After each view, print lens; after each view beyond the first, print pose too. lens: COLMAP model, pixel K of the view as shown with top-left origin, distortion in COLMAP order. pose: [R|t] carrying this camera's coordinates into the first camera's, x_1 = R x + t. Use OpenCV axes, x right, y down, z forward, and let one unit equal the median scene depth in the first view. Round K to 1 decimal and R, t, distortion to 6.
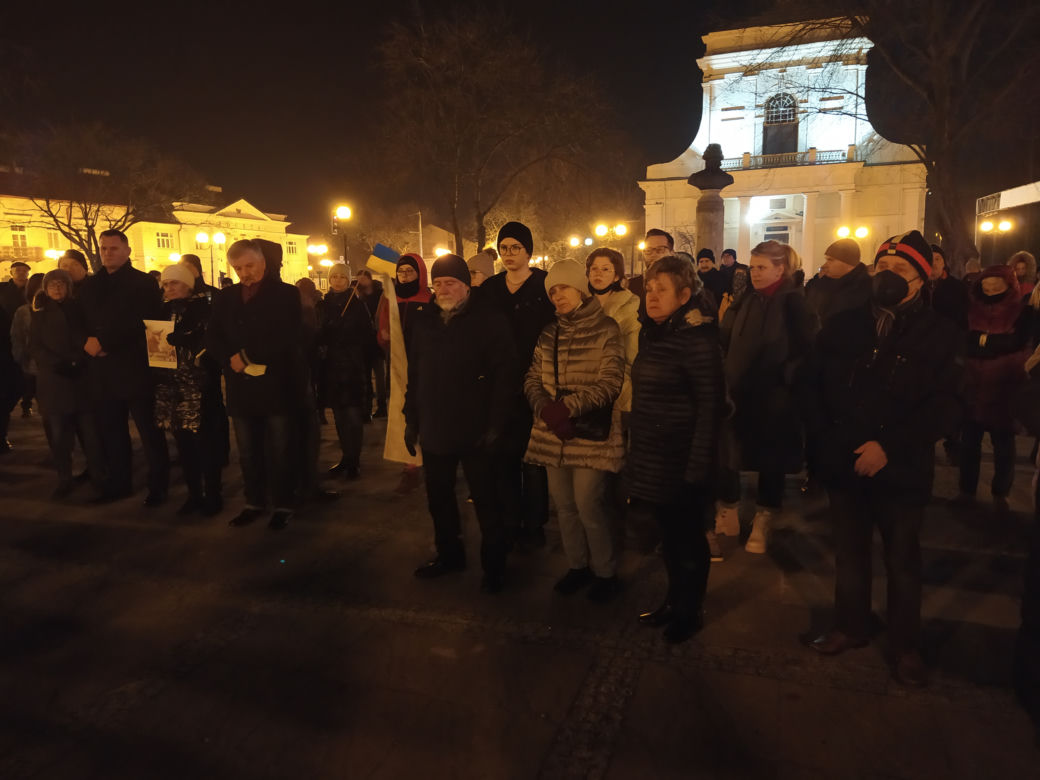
lens RADIAL K [[751.7, 0, 515.7], [0, 751.7, 404.3], [0, 0, 1]] dist [0.095290, -0.142959]
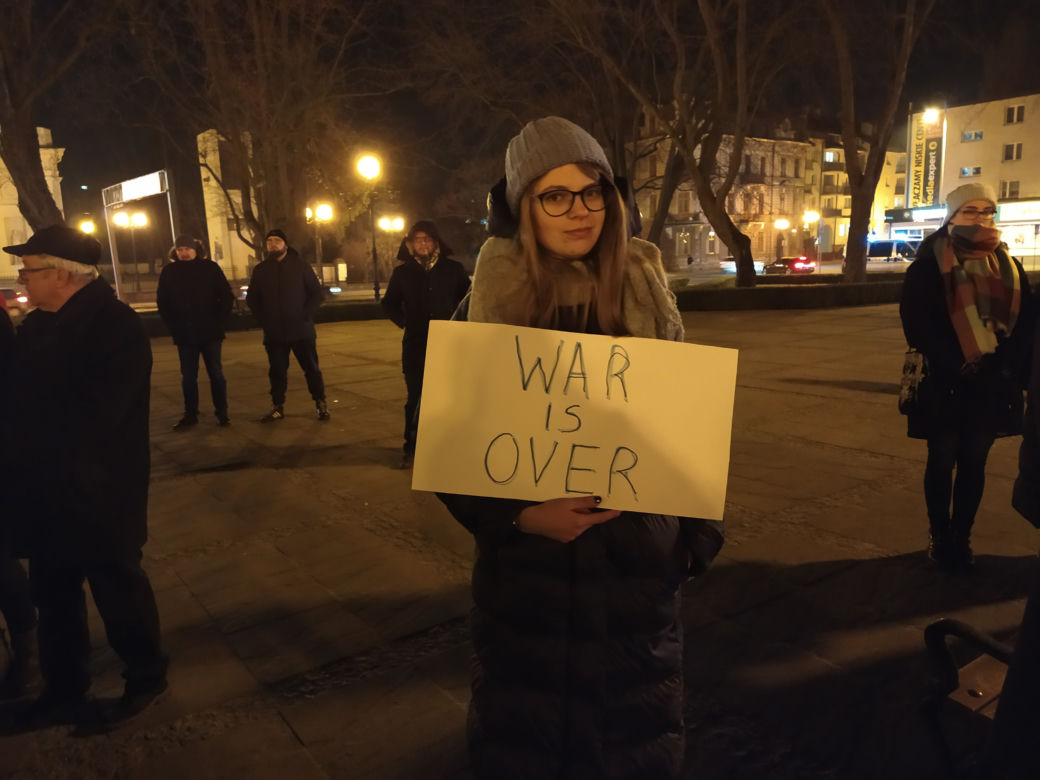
lens RADIAL K [[765.1, 0, 520.0], [0, 765.1, 390.0], [0, 0, 1]] dist [0.054339, -0.061291]
pose [[0.562447, -0.142530, 0.814456, 0.093173], [0.154847, 0.985760, 0.065574, -0.010579], [-0.812204, 0.089234, 0.576508, 0.062774]]
